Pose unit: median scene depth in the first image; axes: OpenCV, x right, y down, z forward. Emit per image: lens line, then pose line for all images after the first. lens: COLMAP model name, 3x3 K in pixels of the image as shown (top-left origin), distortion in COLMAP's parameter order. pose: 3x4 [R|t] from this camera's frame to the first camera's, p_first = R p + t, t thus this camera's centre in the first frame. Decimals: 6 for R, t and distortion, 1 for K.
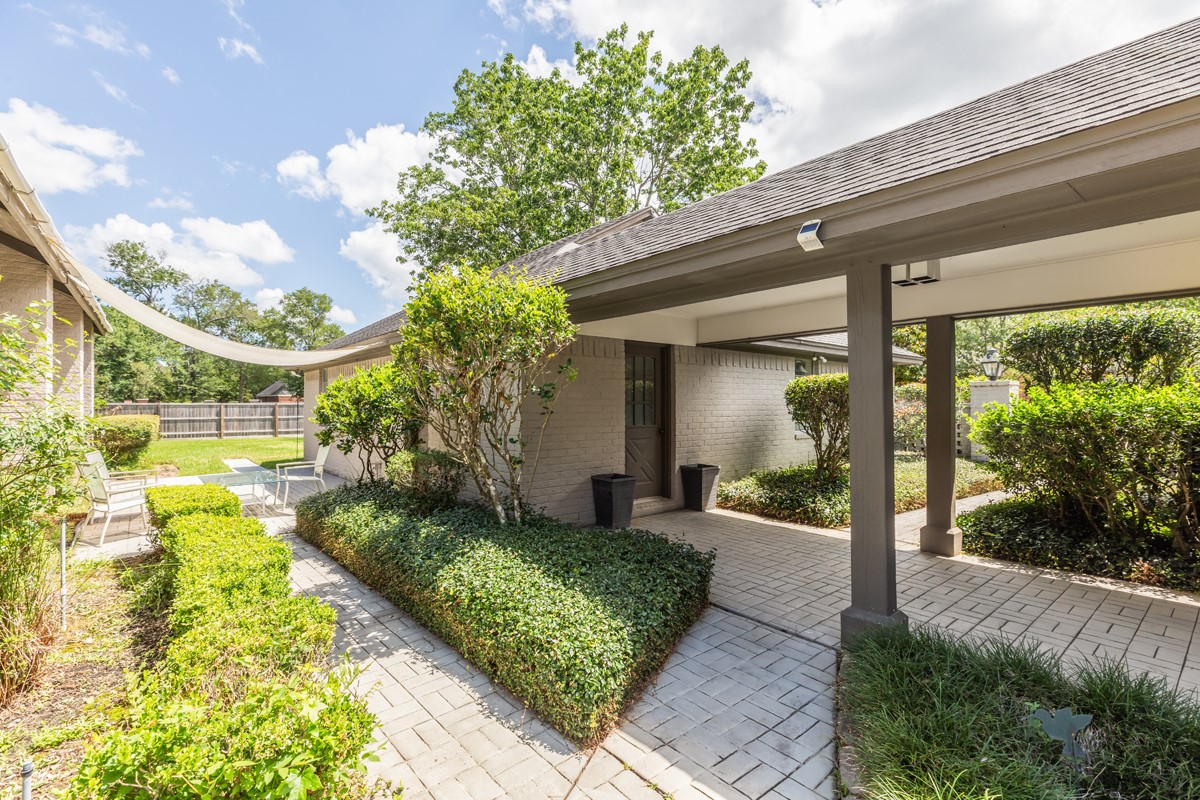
lens RADIAL K [[546.2, 0, 599.4], [0, 546.2, 403.0], [0, 0, 1]] dist [0.042755, -0.030089]
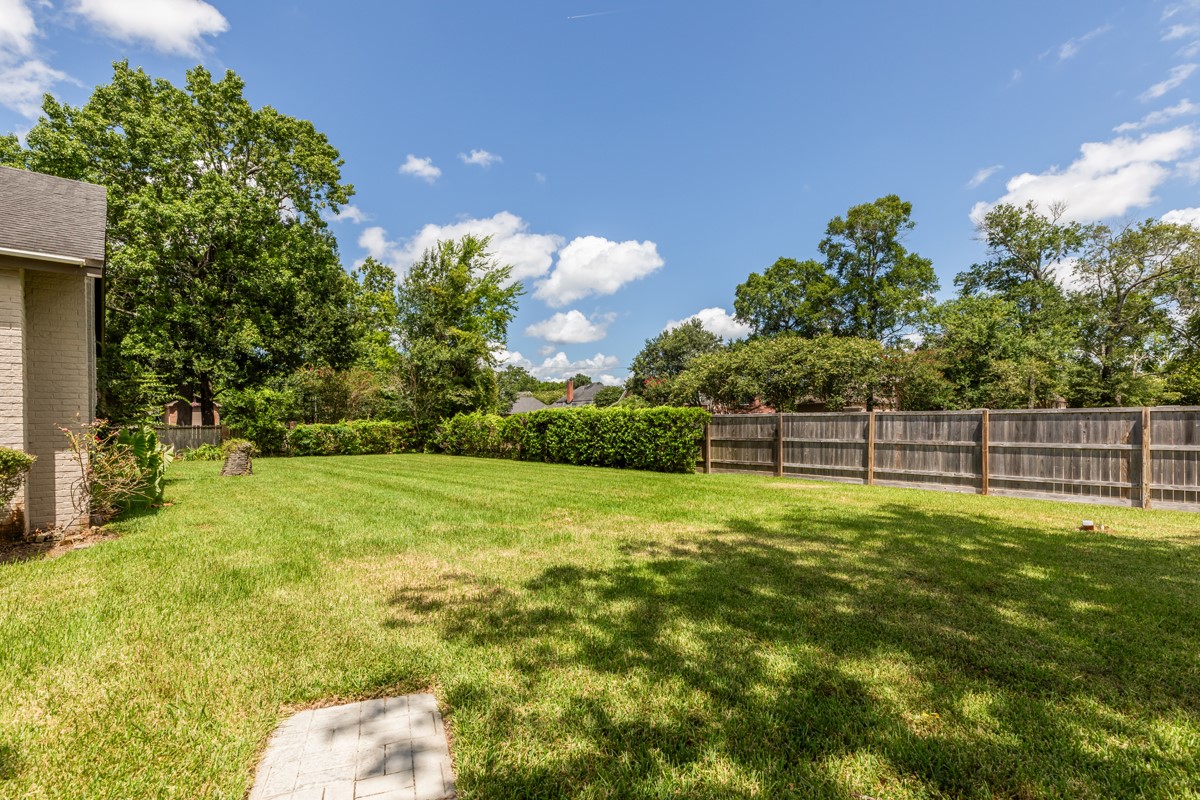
lens RADIAL K [[546.2, 0, 599.4], [0, 546.2, 403.0], [0, 0, 1]] dist [0.042755, -0.030089]
pose [[0.052046, -0.031415, -0.998150, -0.194647], [0.009193, 0.999478, -0.030977, 0.005457], [0.998602, -0.007563, 0.052307, 0.725539]]
